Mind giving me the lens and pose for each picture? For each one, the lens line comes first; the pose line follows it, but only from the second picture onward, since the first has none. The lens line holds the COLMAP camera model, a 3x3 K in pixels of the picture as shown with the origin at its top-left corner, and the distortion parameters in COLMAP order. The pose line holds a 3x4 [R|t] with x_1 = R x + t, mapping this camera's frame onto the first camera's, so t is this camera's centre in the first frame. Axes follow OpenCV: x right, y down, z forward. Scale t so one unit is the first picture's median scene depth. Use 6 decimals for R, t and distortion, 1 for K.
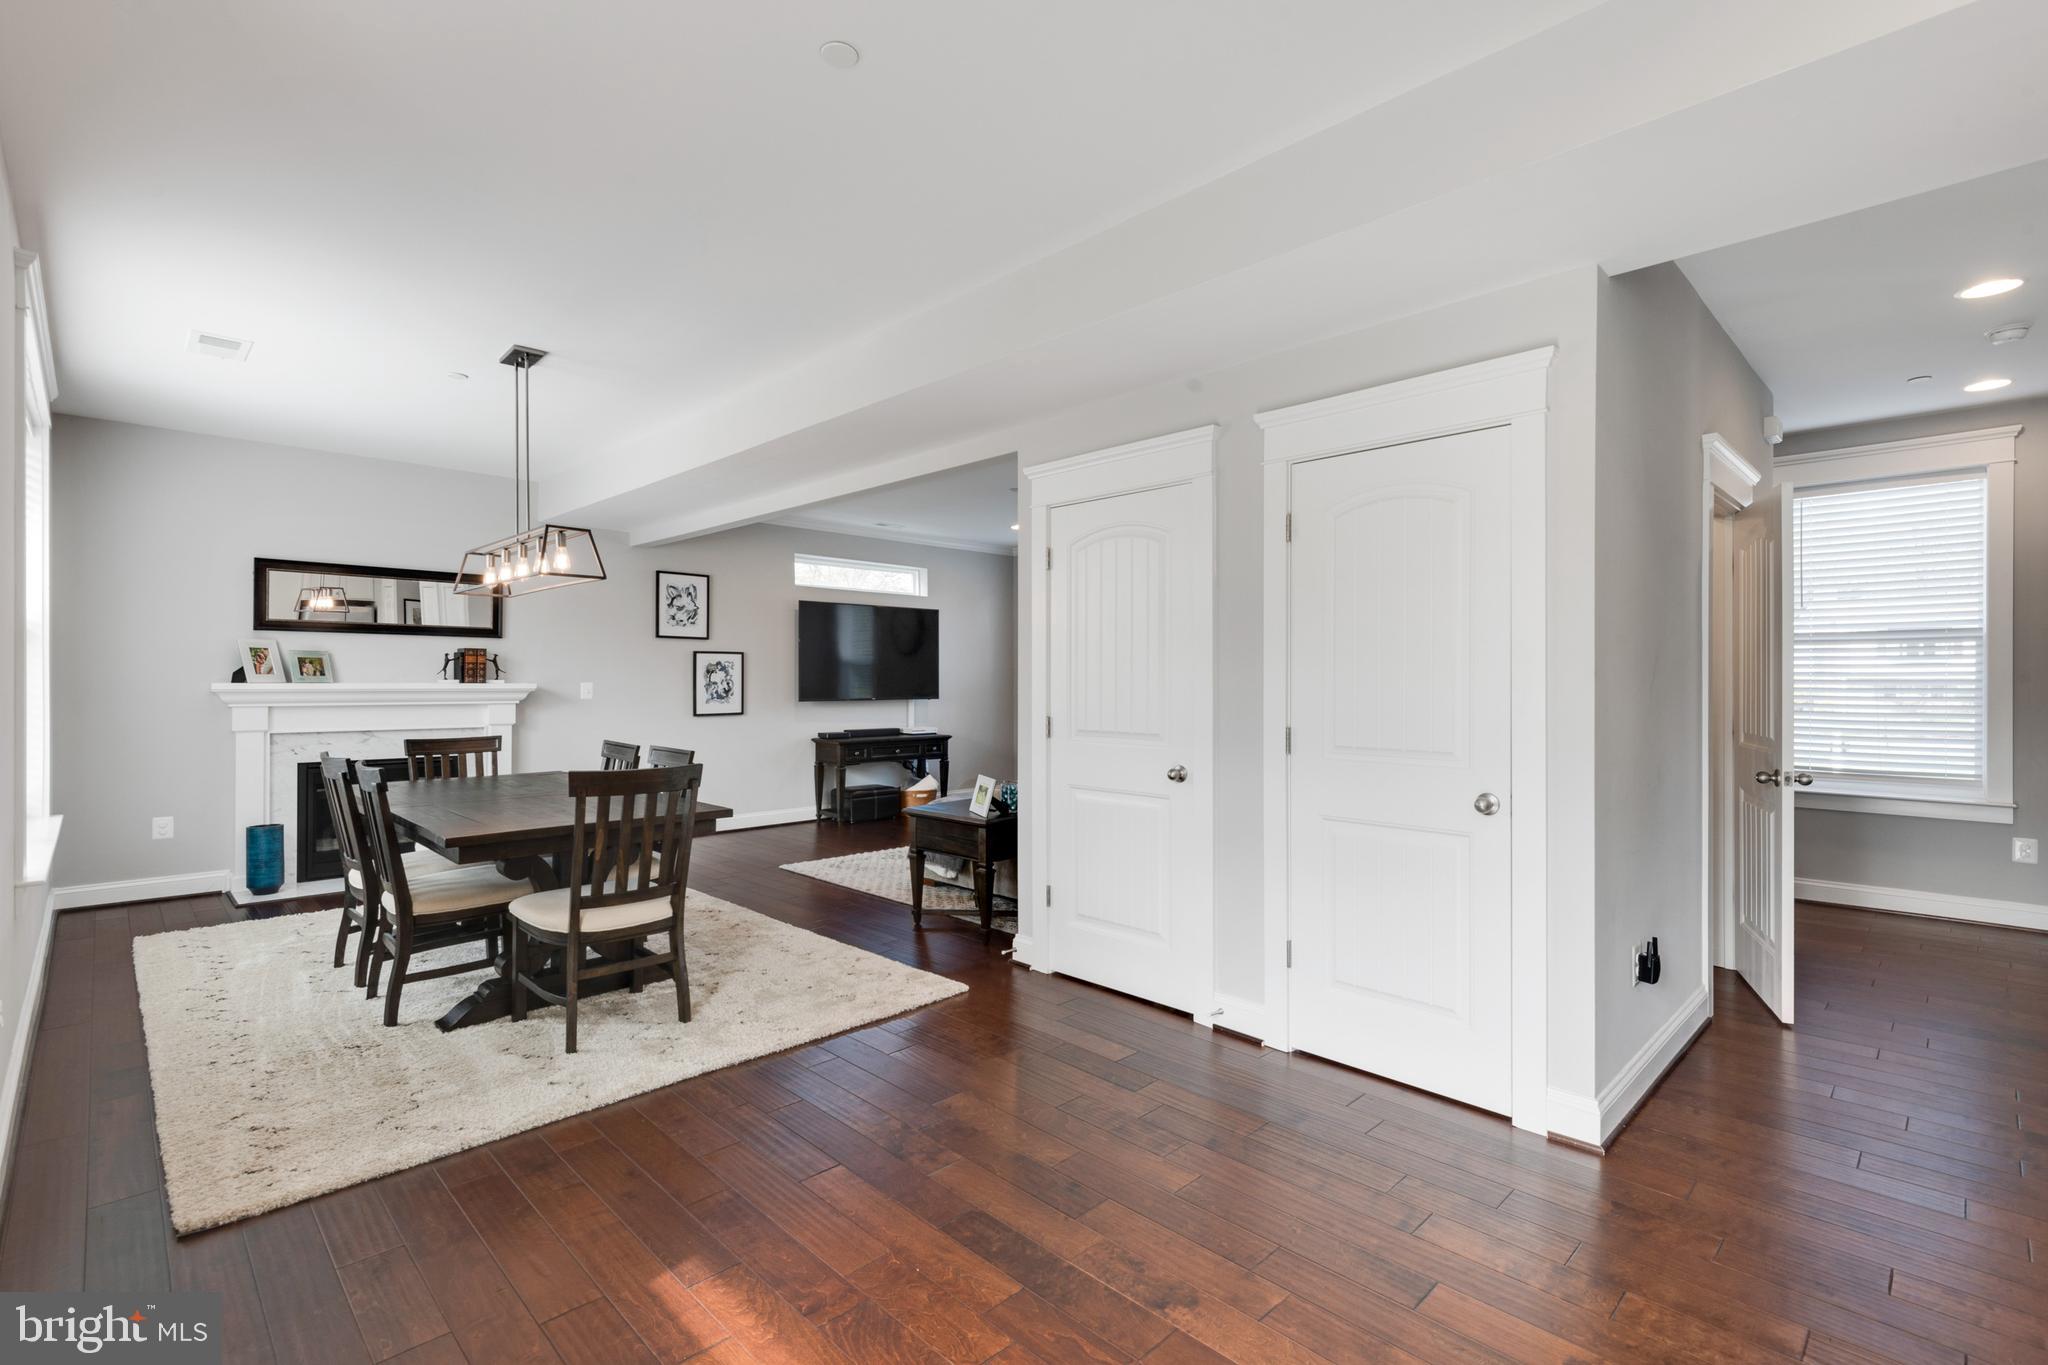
lens RADIAL K [[929.1, 0, 1028.7], [0, 929.1, 663.4], [0, 0, 1]] dist [0.028852, -0.013137]
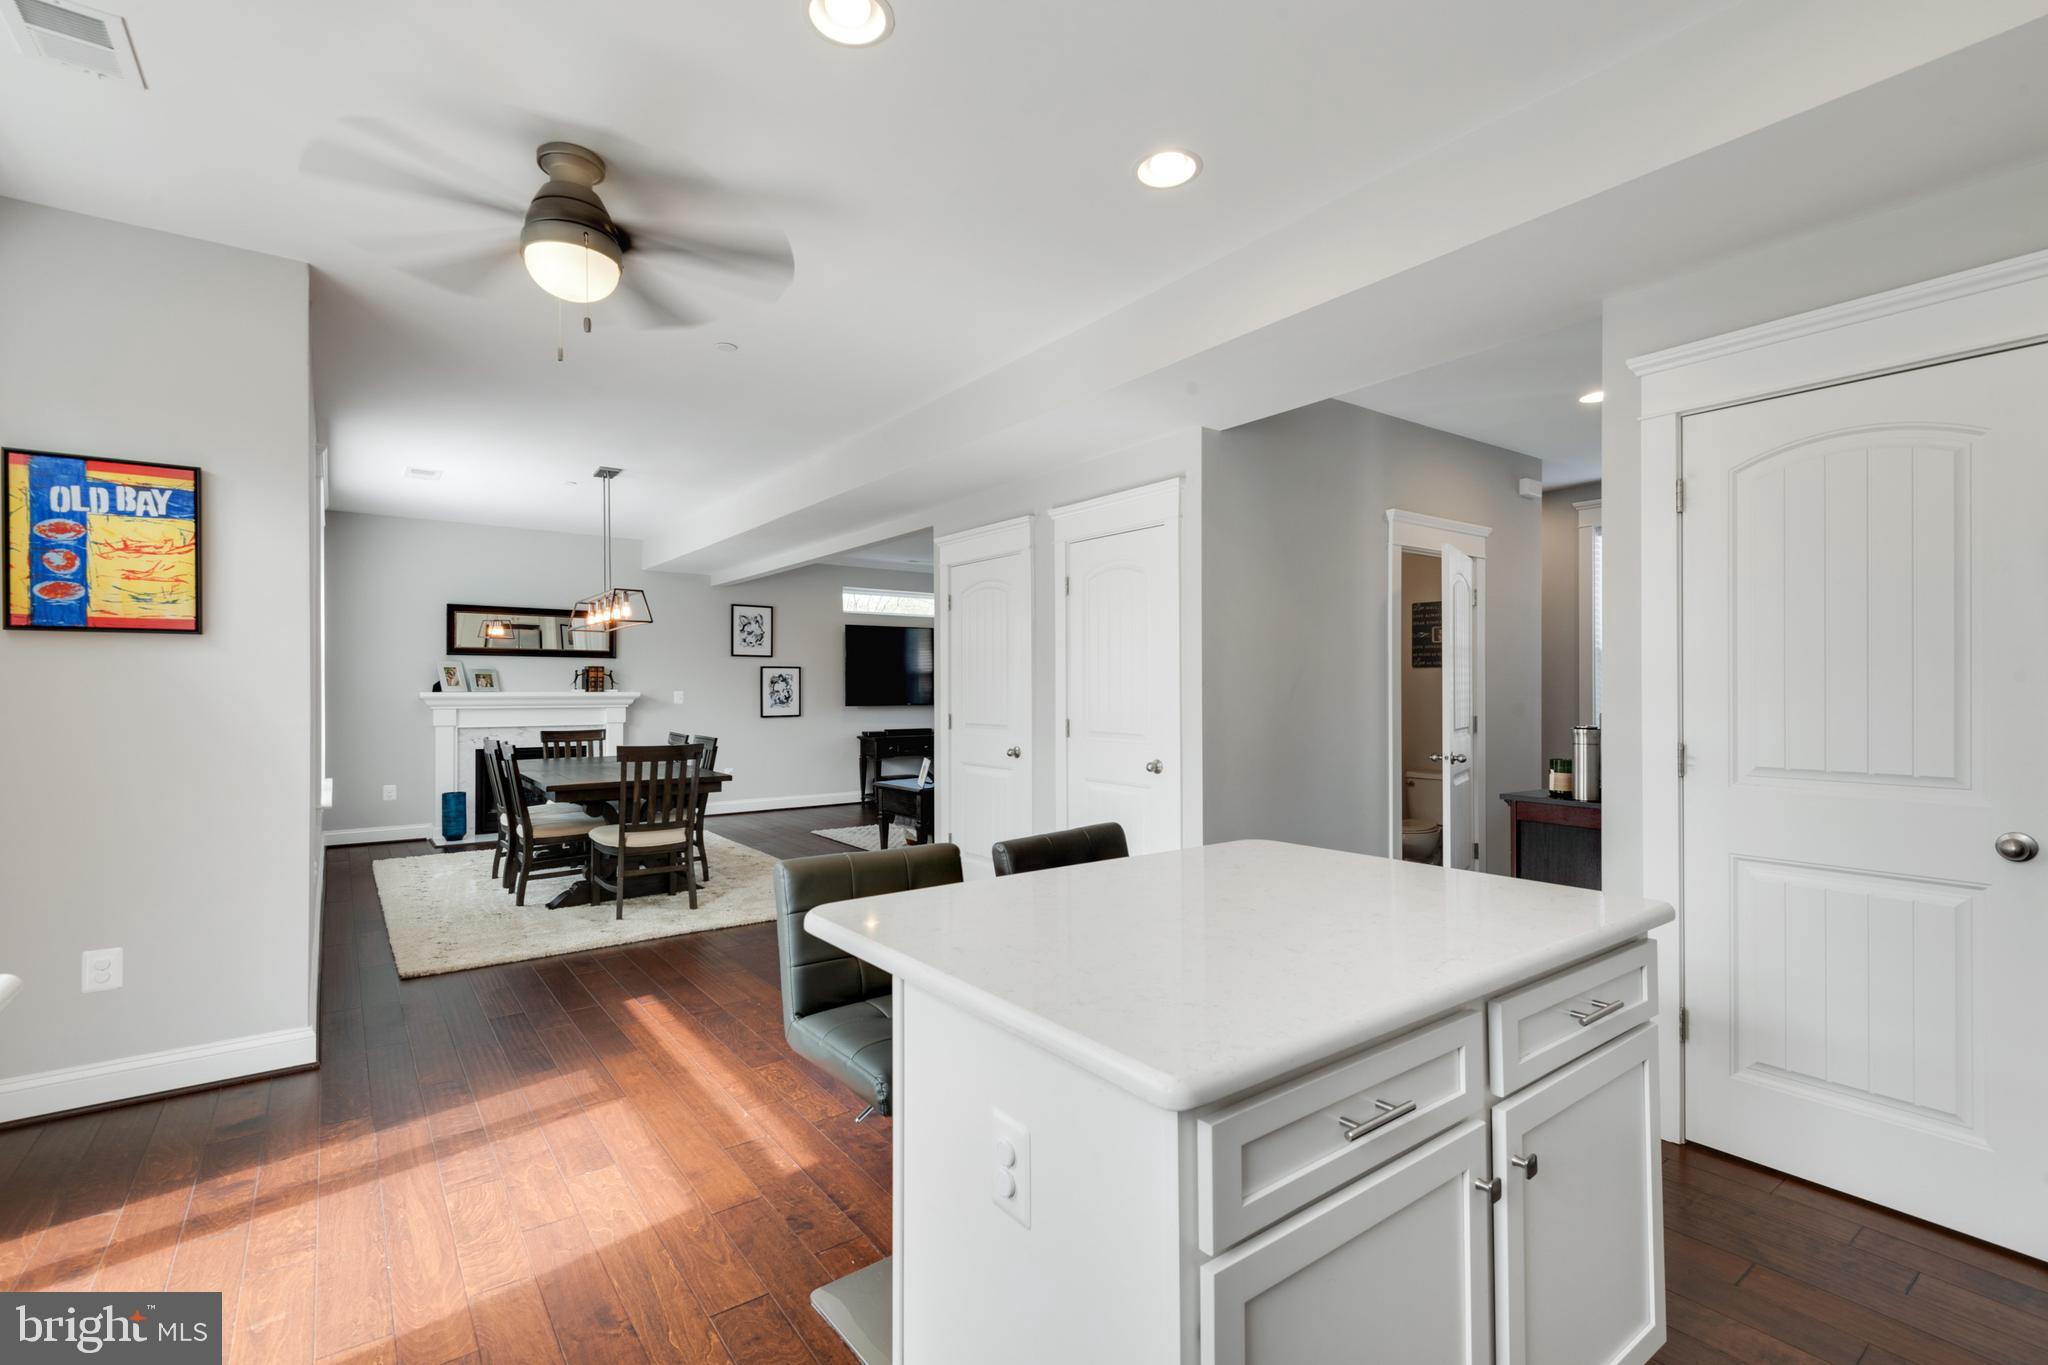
lens RADIAL K [[925.1, 0, 1036.4], [0, 925.1, 667.2], [0, 0, 1]] dist [0.028702, -0.015864]
pose [[0.991075, -0.006625, -0.133140, 0.264160], [0.005989, 0.999969, -0.005180, -0.004735], [0.133170, 0.004337, 0.991084, -0.297198]]
